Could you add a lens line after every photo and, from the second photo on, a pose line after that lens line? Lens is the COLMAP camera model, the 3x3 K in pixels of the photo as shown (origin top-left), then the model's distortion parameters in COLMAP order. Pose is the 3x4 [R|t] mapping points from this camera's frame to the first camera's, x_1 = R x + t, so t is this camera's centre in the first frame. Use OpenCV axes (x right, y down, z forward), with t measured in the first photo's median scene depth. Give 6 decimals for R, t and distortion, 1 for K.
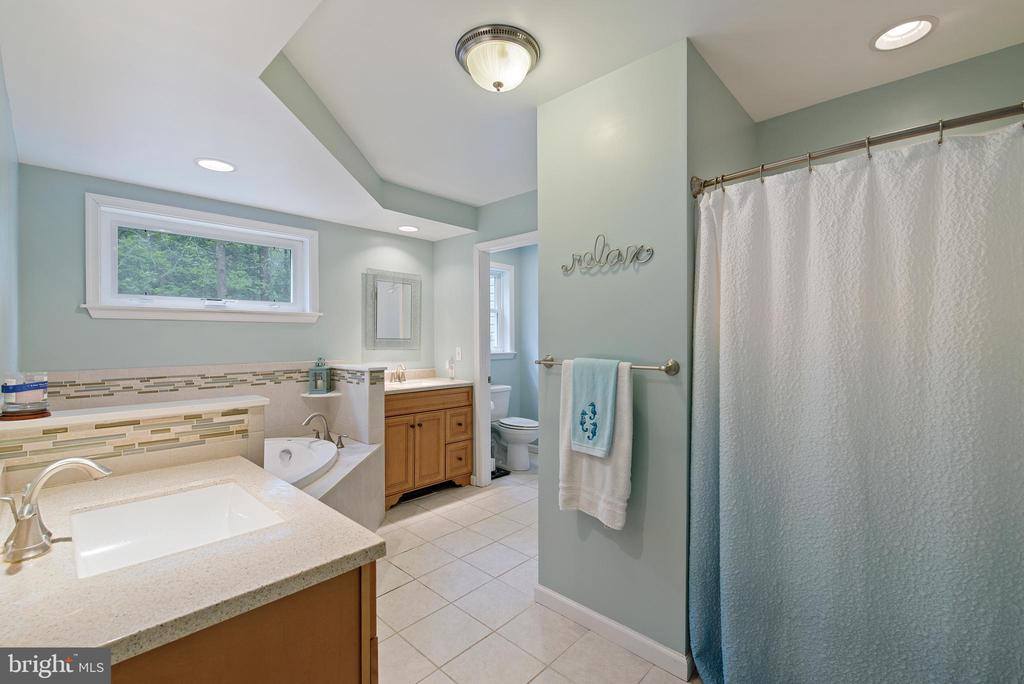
lens RADIAL K [[435.6, 0, 508.0], [0, 435.6, 343.6], [0, 0, 1]] dist [-0.004189, -0.000527]
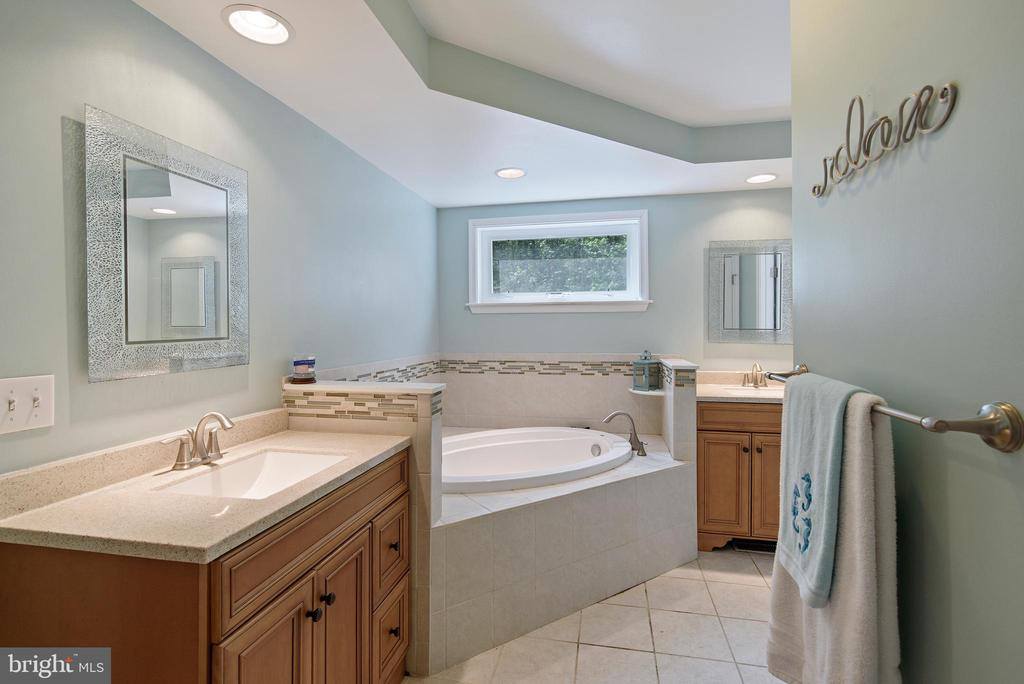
lens RADIAL K [[472.4, 0, 521.9], [0, 472.4, 328.7], [0, 0, 1]] dist [0.001814, -0.001450]
pose [[0.542845, 0.000961, -0.839832, 0.271603], [-0.007421, 0.999966, -0.003652, -0.007199], [0.839800, 0.008215, 0.542833, 0.288732]]
